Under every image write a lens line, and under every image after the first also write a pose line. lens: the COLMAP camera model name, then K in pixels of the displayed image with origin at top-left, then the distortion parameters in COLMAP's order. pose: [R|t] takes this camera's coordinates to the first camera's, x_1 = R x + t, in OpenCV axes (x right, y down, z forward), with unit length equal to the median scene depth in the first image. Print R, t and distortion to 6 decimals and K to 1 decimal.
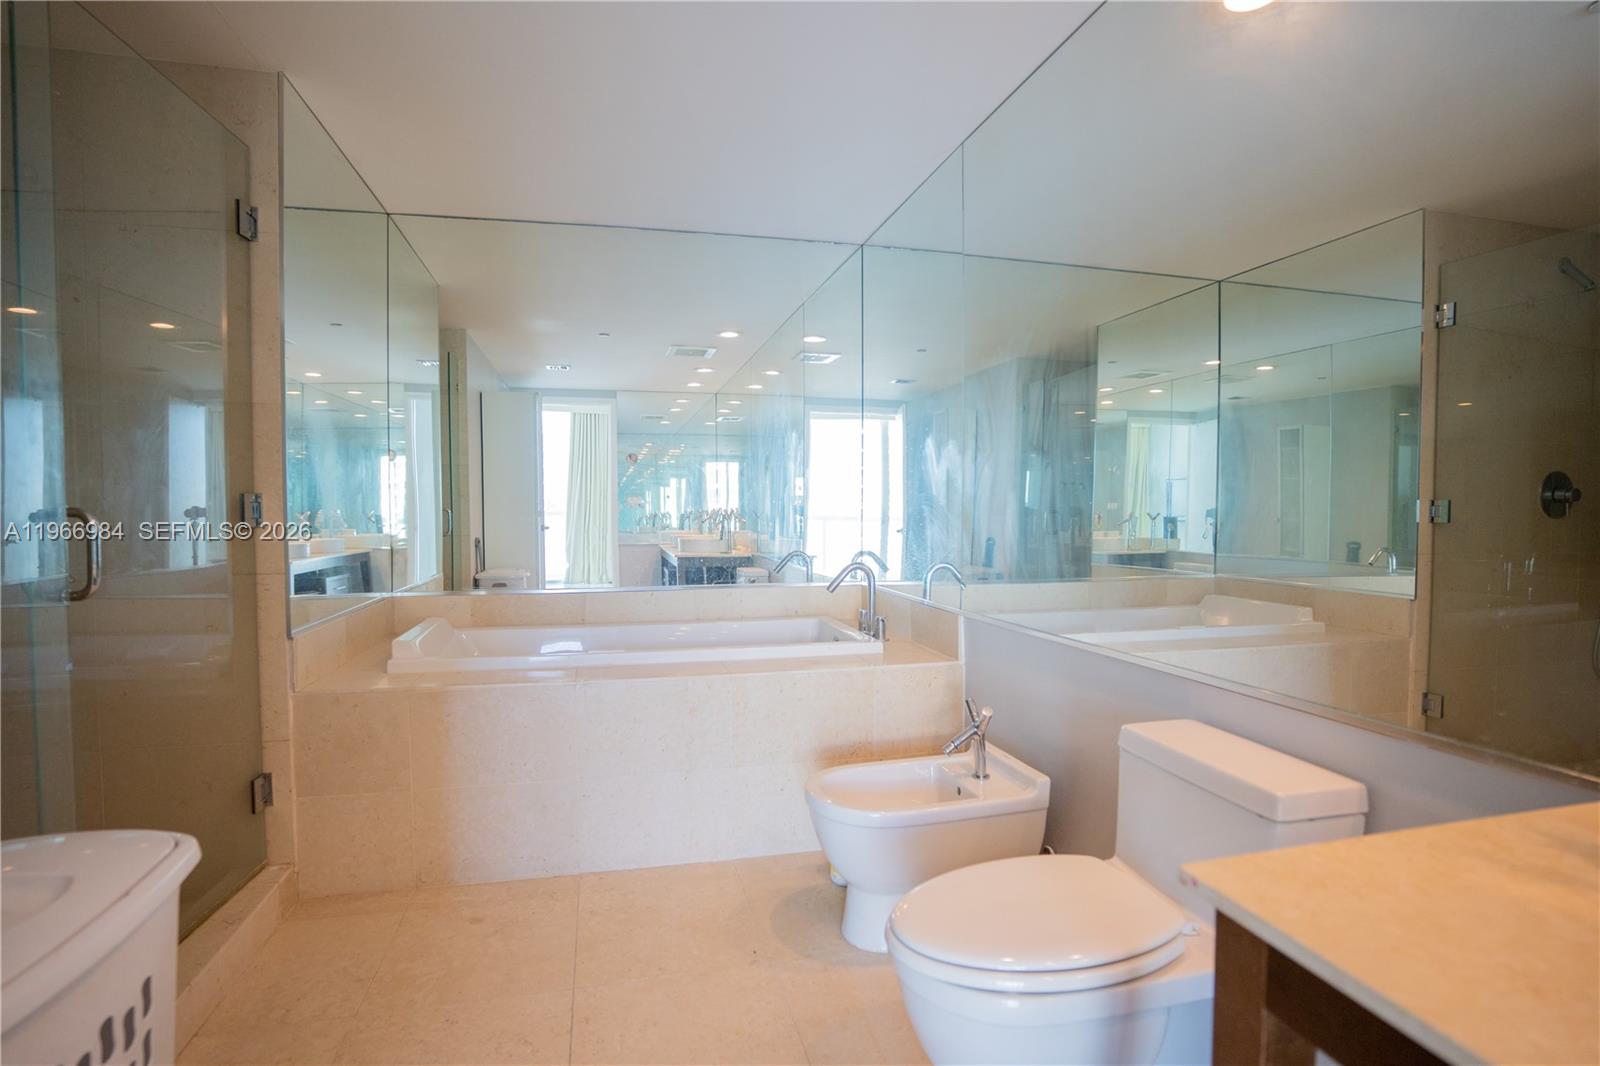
lens RADIAL K [[782.9, 0, 800.0], [0, 782.9, 533.0], [0, 0, 1]] dist [-0.096181, 0.052434]
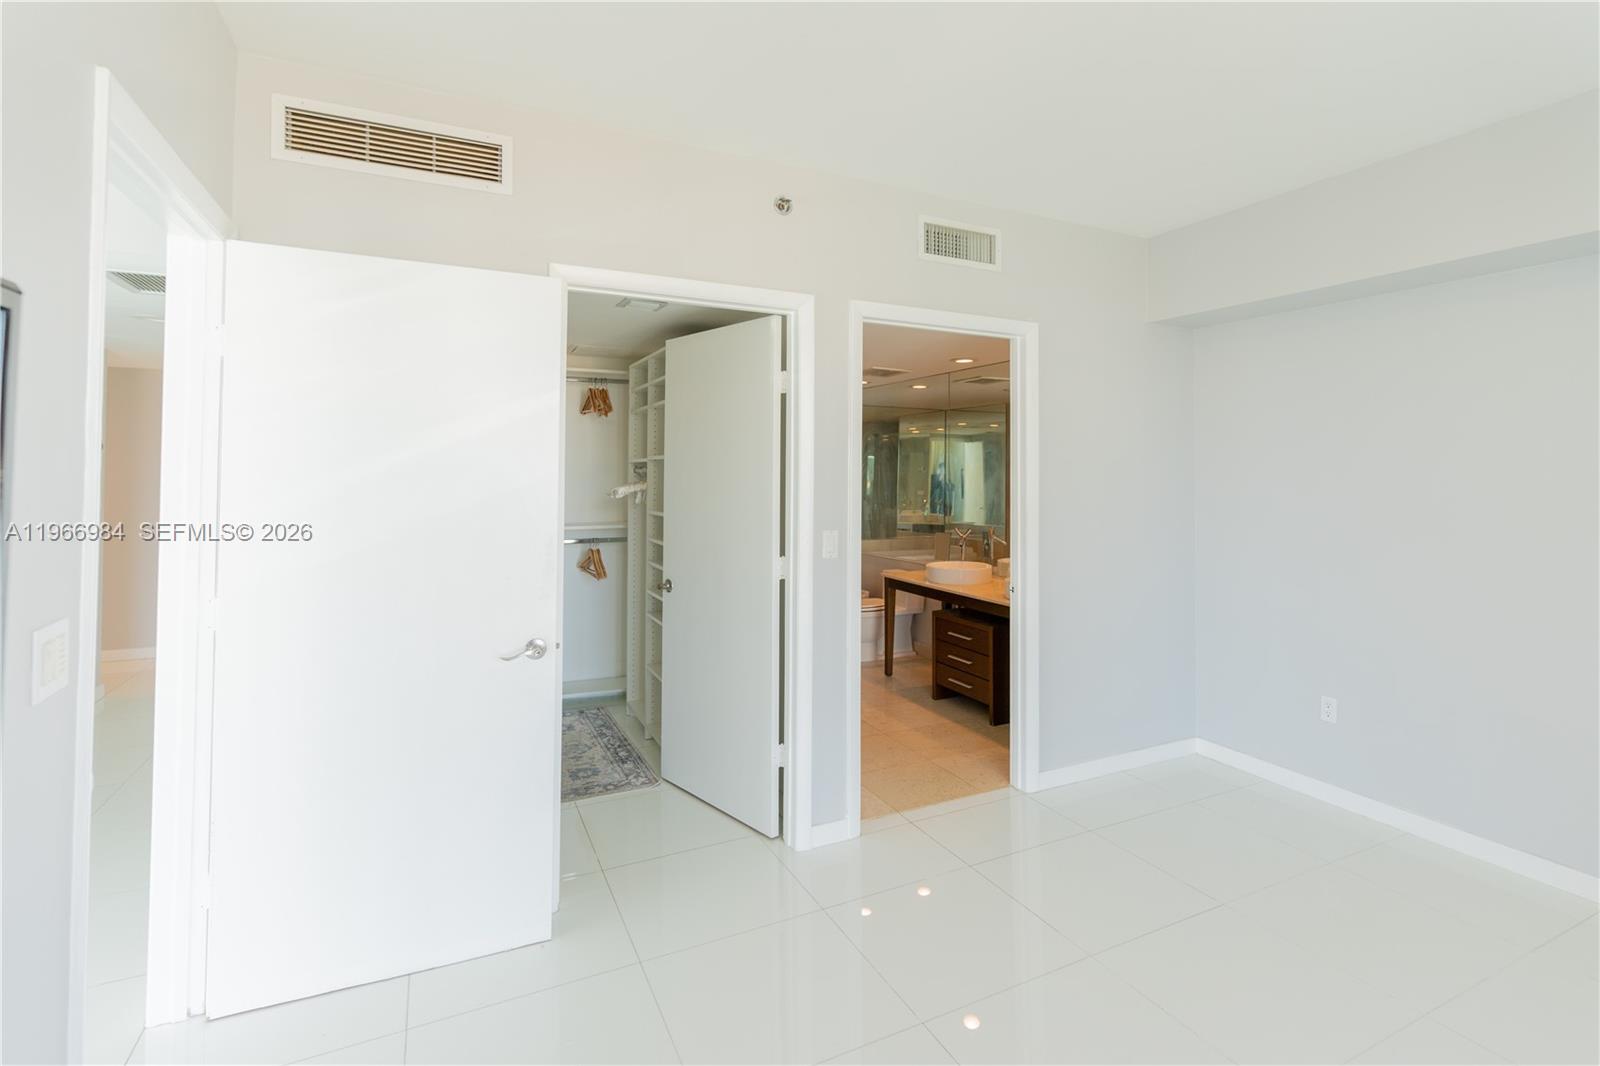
lens RADIAL K [[782.9, 0, 800.0], [0, 782.9, 533.0], [0, 0, 1]] dist [-0.096181, 0.052434]
pose [[0.981352, -0.011295, 0.191886, -0.500037], [0.002436, 0.998923, 0.046340, -0.091309], [-0.192203, -0.045008, 0.980323, -1.818425]]
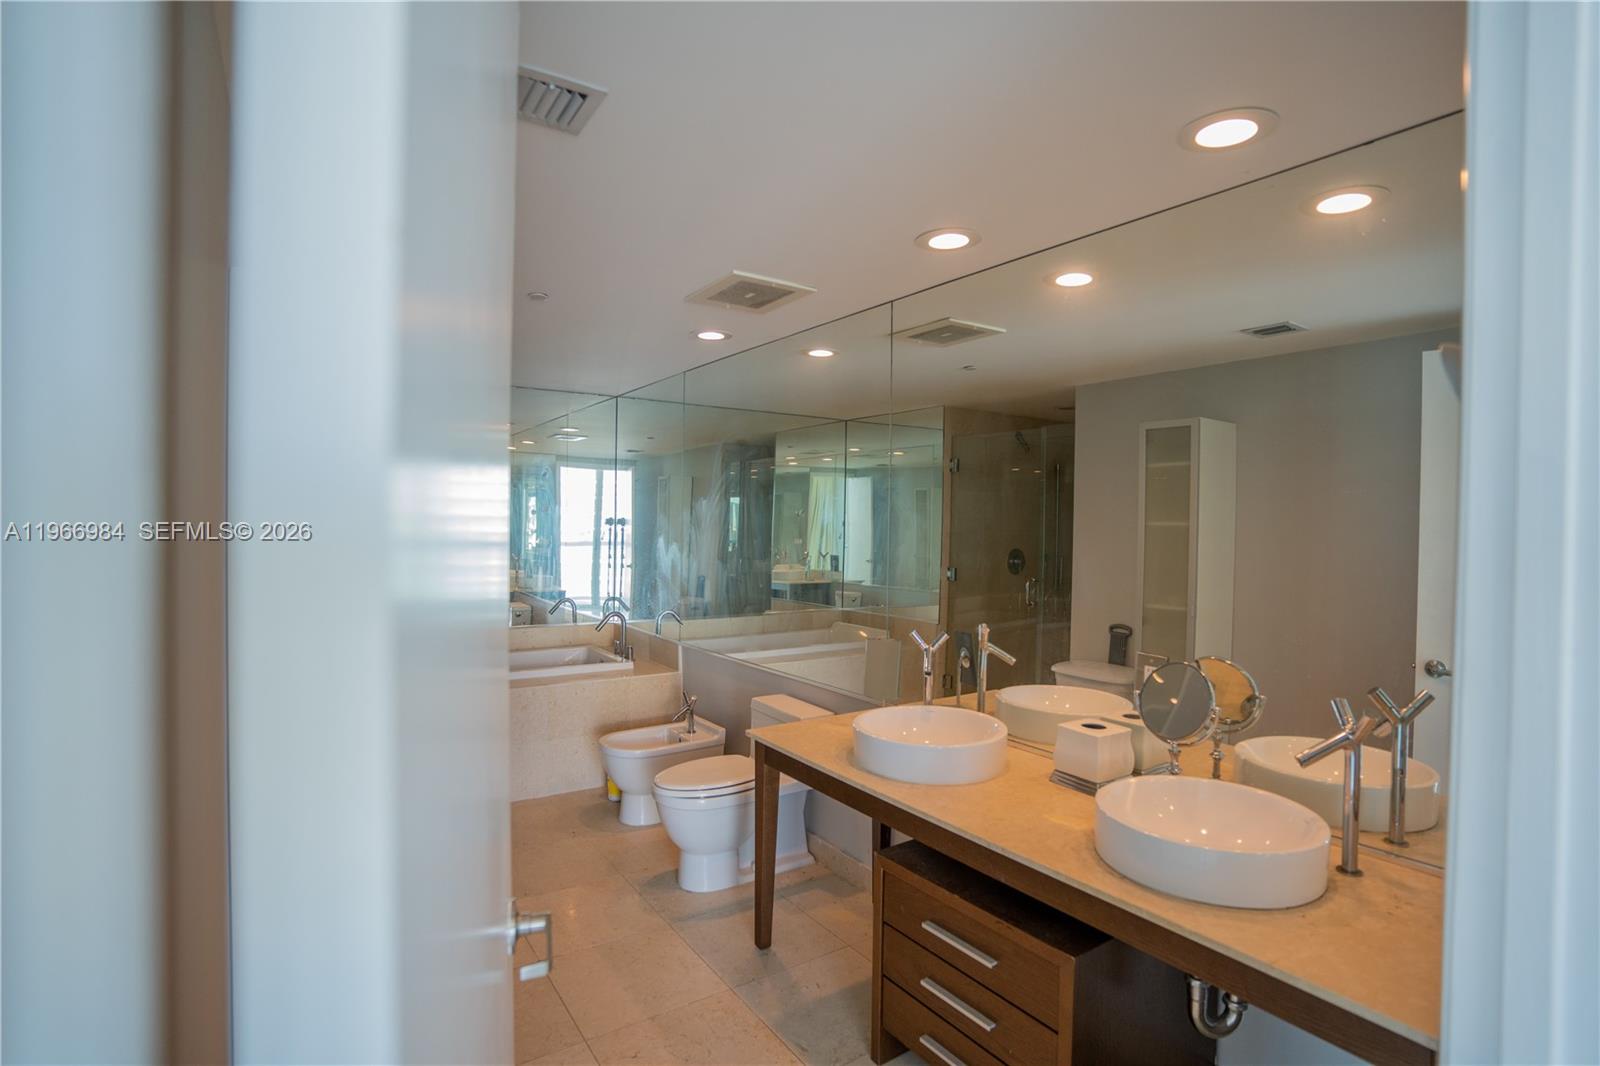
lens RADIAL K [[782.9, 0, 800.0], [0, 782.9, 533.0], [0, 0, 1]] dist [-0.096181, 0.052434]
pose [[0.935725, 0.008554, 0.352628, -0.149401], [-0.004872, 0.999924, -0.011328, -0.119558], [-0.352698, 0.008882, 0.935695, -0.685490]]
